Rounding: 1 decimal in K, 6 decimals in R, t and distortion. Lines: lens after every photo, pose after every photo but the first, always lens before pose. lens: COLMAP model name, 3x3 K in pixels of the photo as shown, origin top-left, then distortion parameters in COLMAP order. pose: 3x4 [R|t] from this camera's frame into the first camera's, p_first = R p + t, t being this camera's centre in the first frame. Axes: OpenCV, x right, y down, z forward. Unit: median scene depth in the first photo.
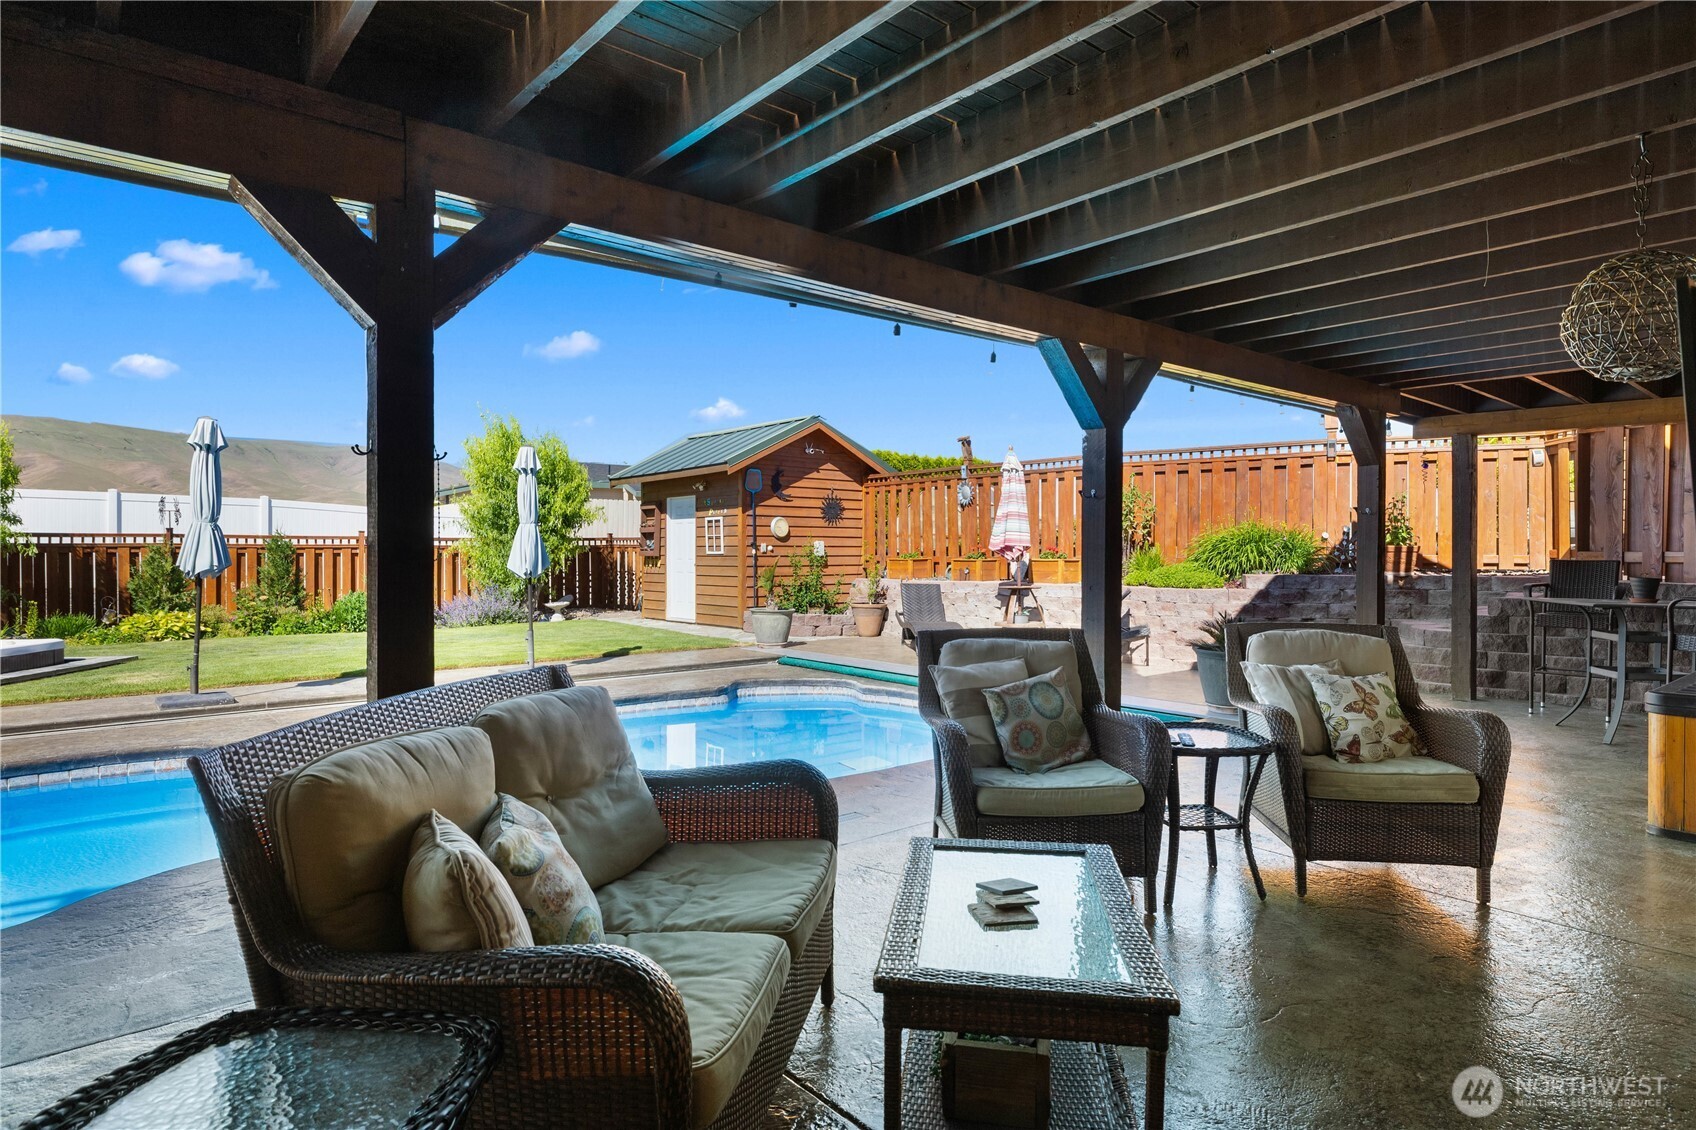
lens RADIAL K [[923.4, 0, 848.0], [0, 923.4, 565.0], [0, 0, 1]] dist [0.000645, 0.000045]
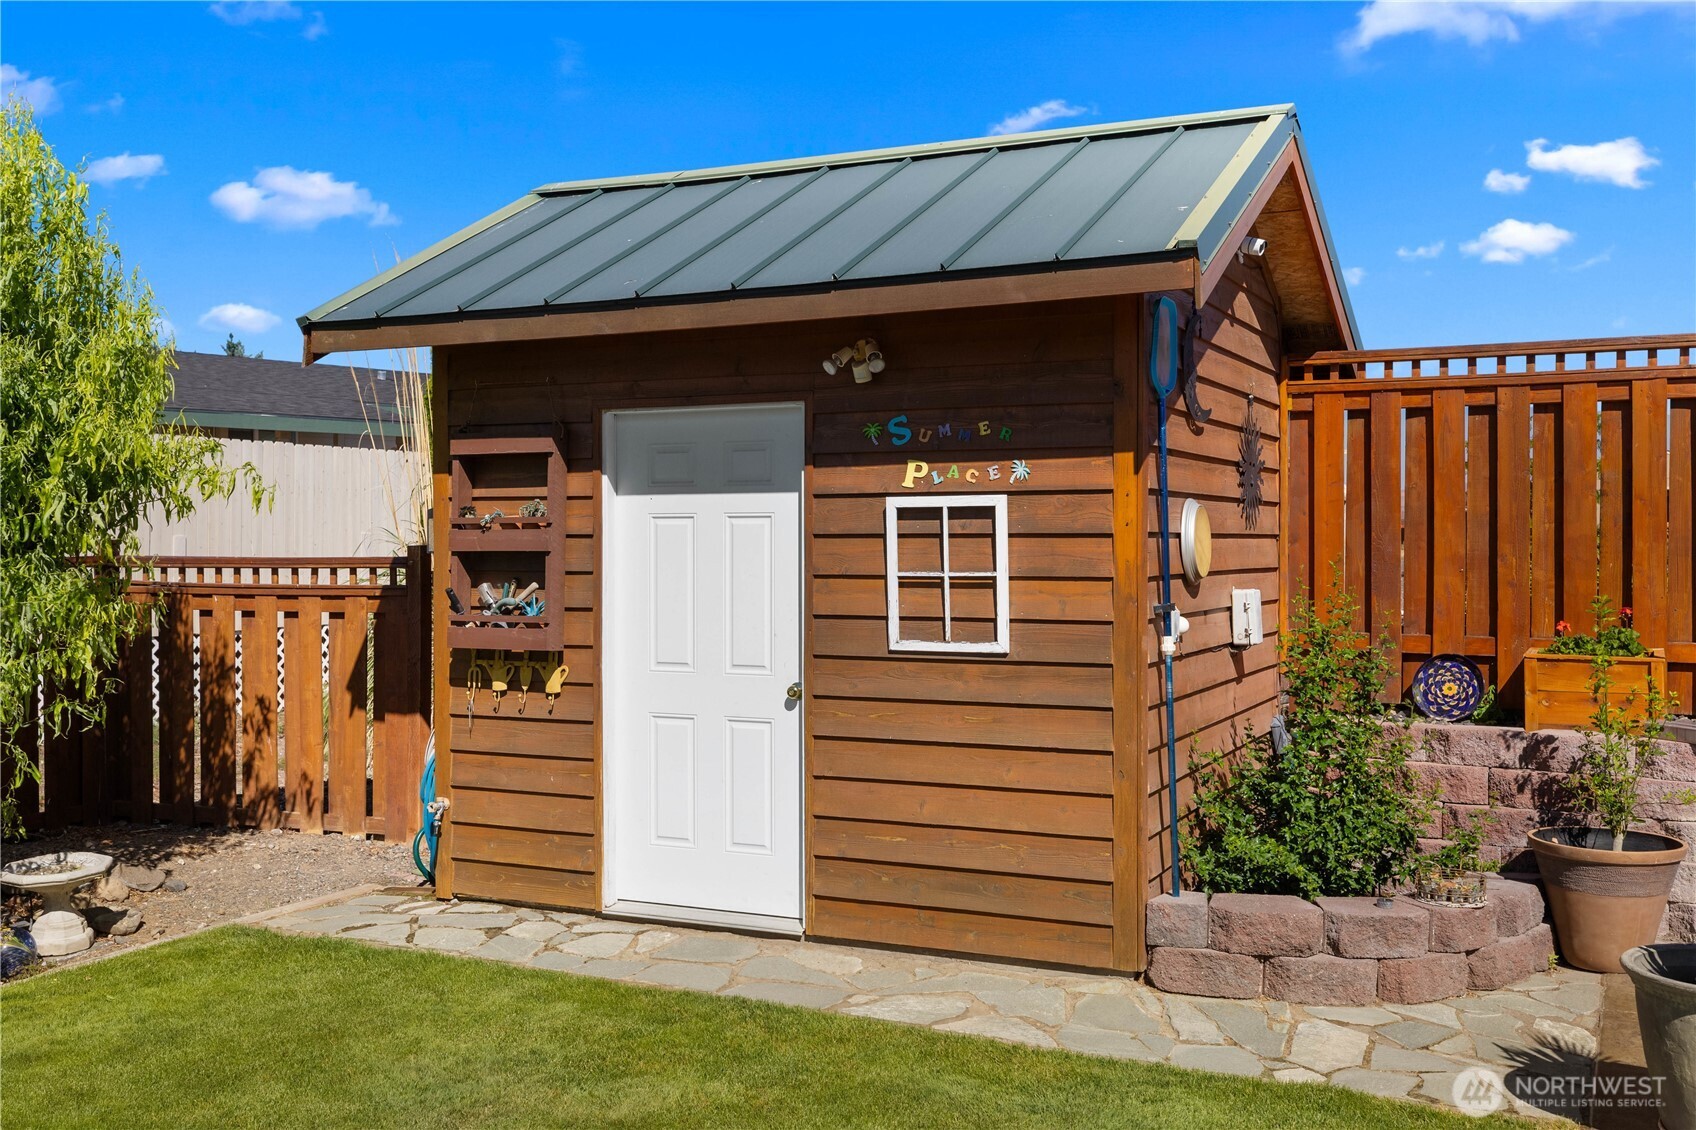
lens RADIAL K [[1646.6, 0, 848.0], [0, 1646.6, 565.0], [0, 0, 1]] dist [0.005123, 0.003496]
pose [[0.918715, -0.002364, 0.394914, -0.328956], [0.004128, 0.999985, -0.003616, -0.032369], [-0.394899, 0.004952, 0.918711, 0.622279]]
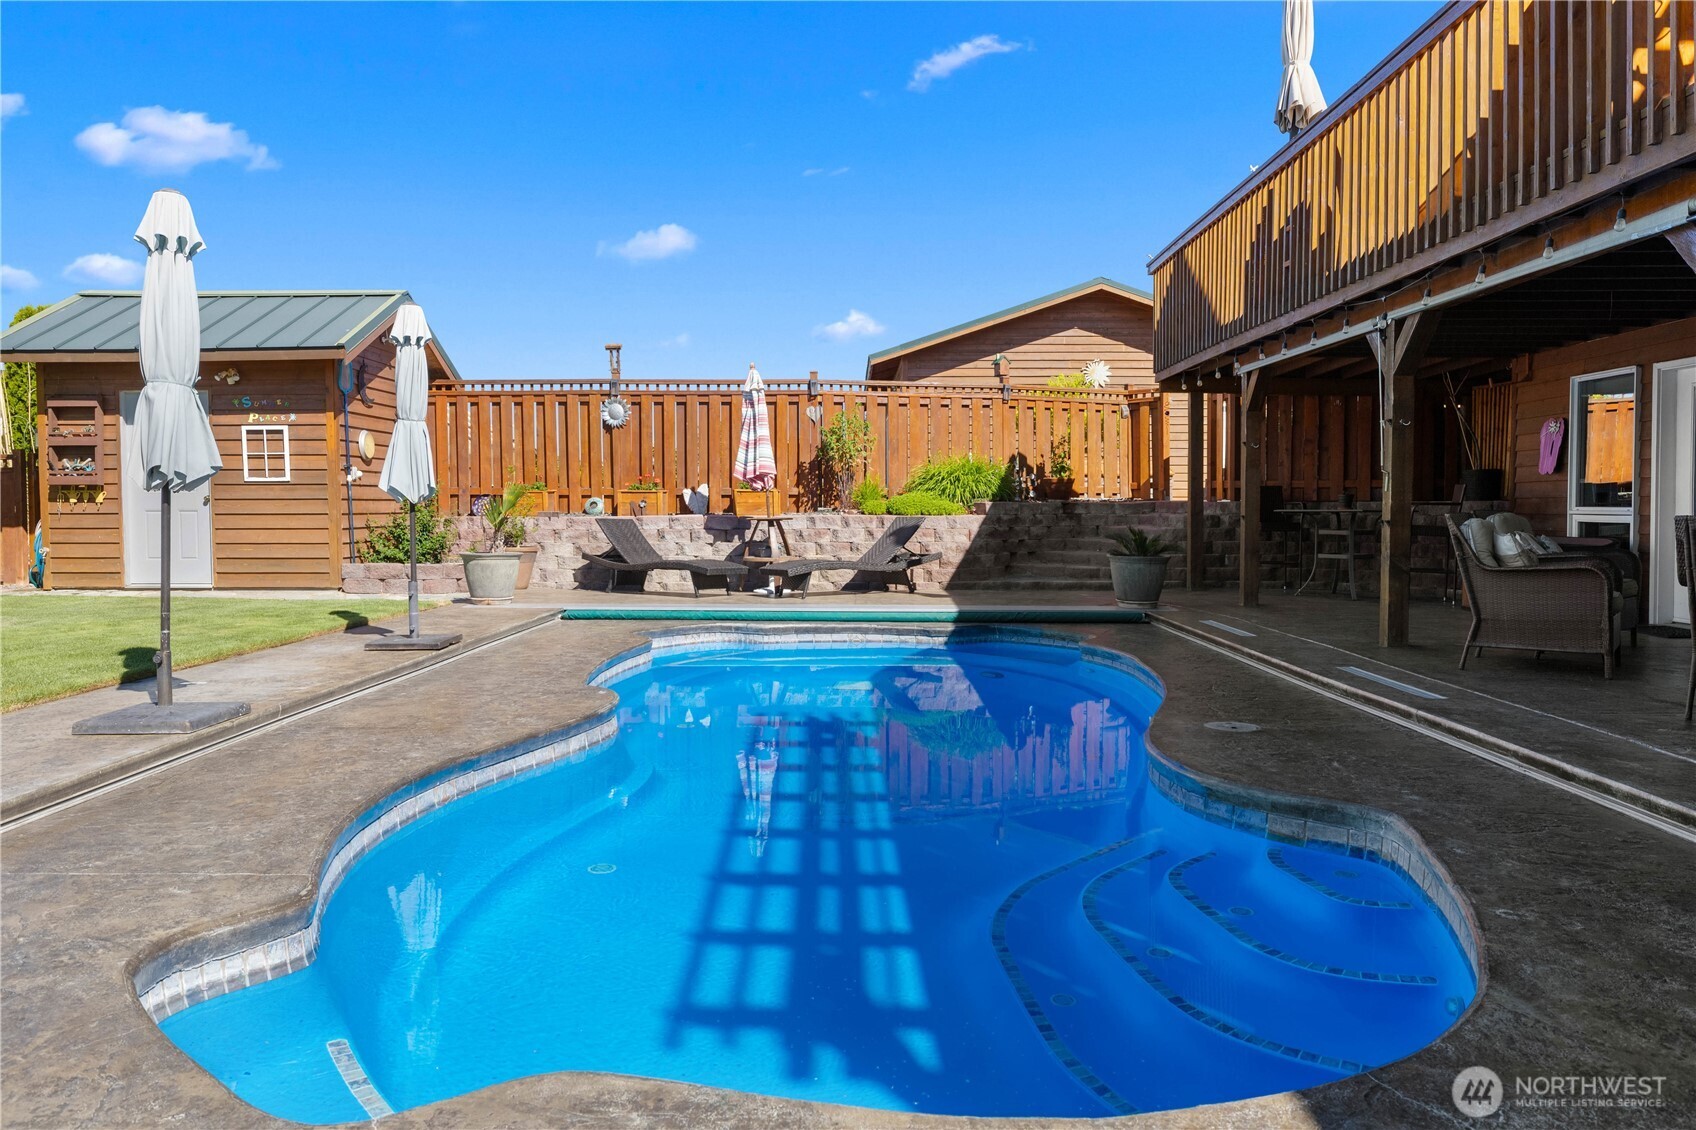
lens RADIAL K [[1146.4, 0, 851.7], [0, 1146.4, 553.4], [0, 0, 1]] dist [0.002743, -0.000337]
pose [[0.666763, -0.030609, 0.744641, -0.473953], [0.011881, 0.999466, 0.030444, 0.019389], [-0.745175, -0.011452, 0.666771, 0.139595]]
